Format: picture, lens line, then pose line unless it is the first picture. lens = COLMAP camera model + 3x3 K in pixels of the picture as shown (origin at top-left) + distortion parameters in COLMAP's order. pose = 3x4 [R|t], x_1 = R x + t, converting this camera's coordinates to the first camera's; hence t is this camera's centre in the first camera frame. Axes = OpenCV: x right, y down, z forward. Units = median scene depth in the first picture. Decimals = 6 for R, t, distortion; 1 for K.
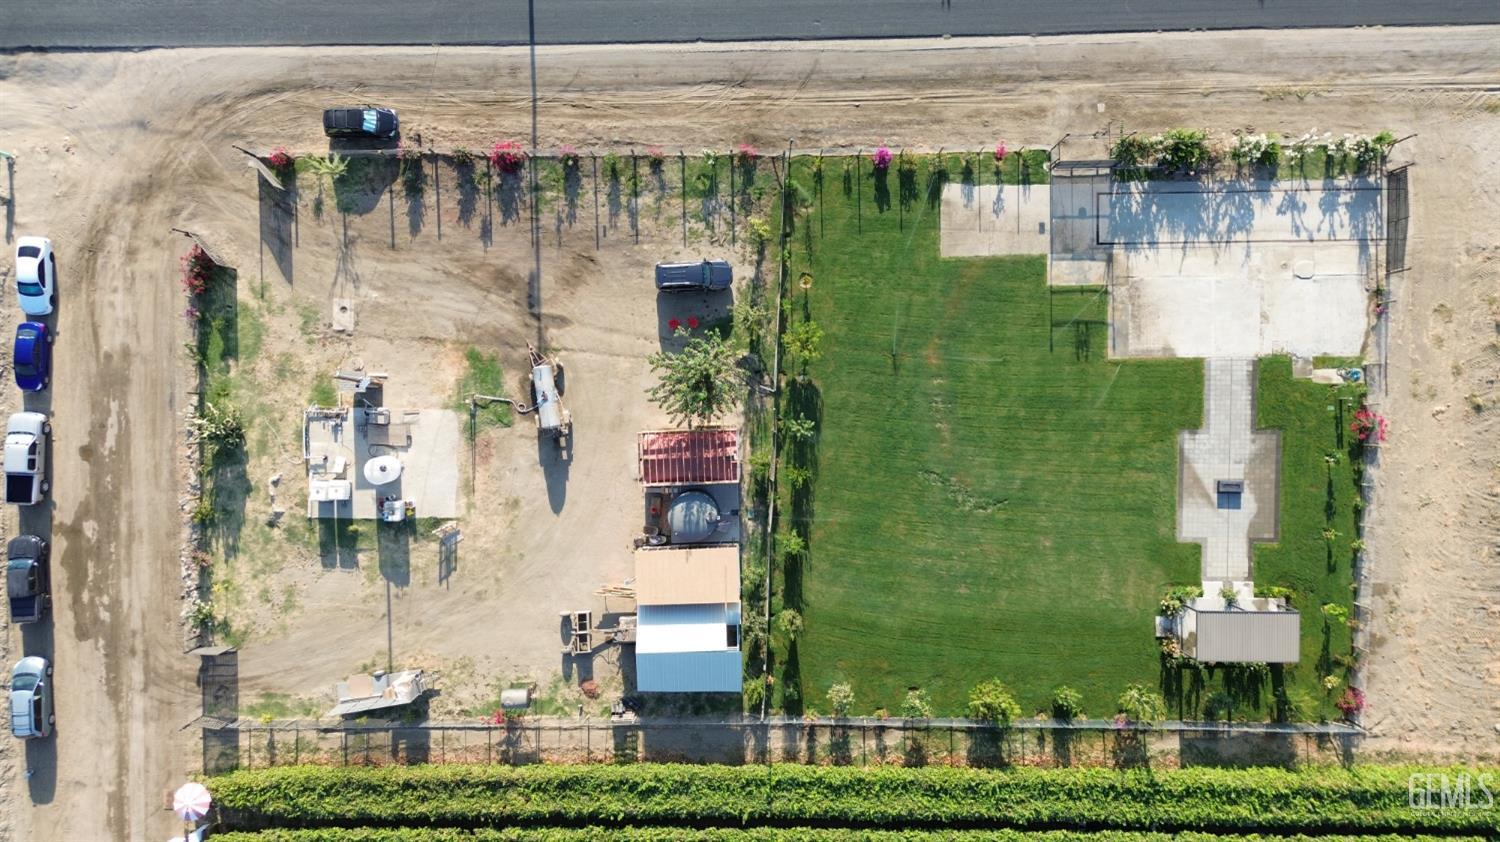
lens RADIAL K [[1061.1, 0, 750.4], [0, 1061.1, 415.4], [0, 0, 1]] dist [0.089557, -0.094205]
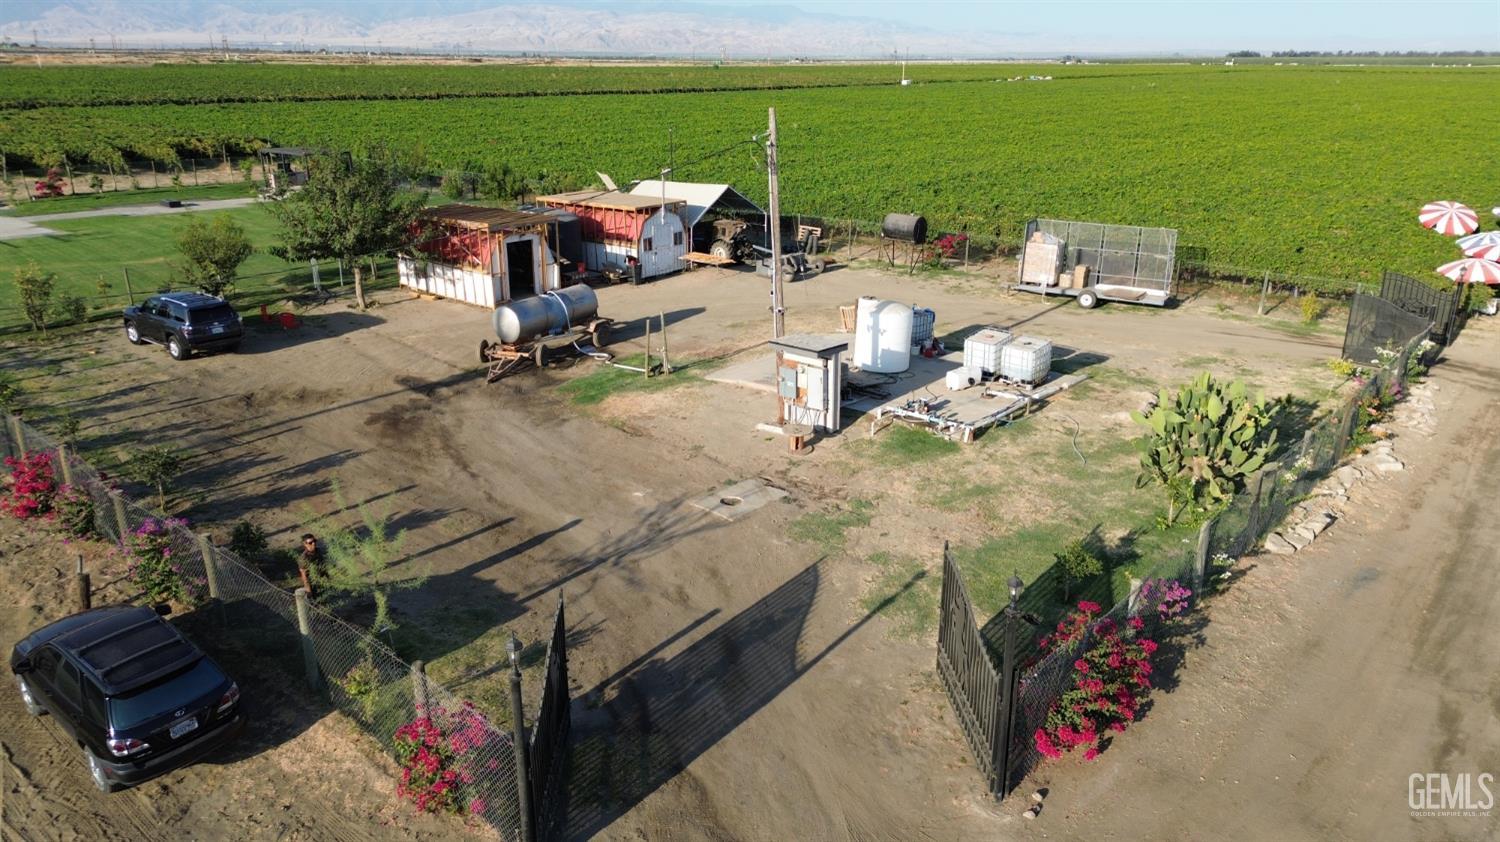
lens RADIAL K [[1061.1, 0, 750.4], [0, 1061.1, 415.4], [0, 0, 1]] dist [0.089557, -0.094205]
pose [[-0.754887, -0.190347, 0.627626, -0.602979], [0.655363, -0.255989, 0.710612, -0.335444], [0.025402, 0.947754, 0.317989, 0.877793]]
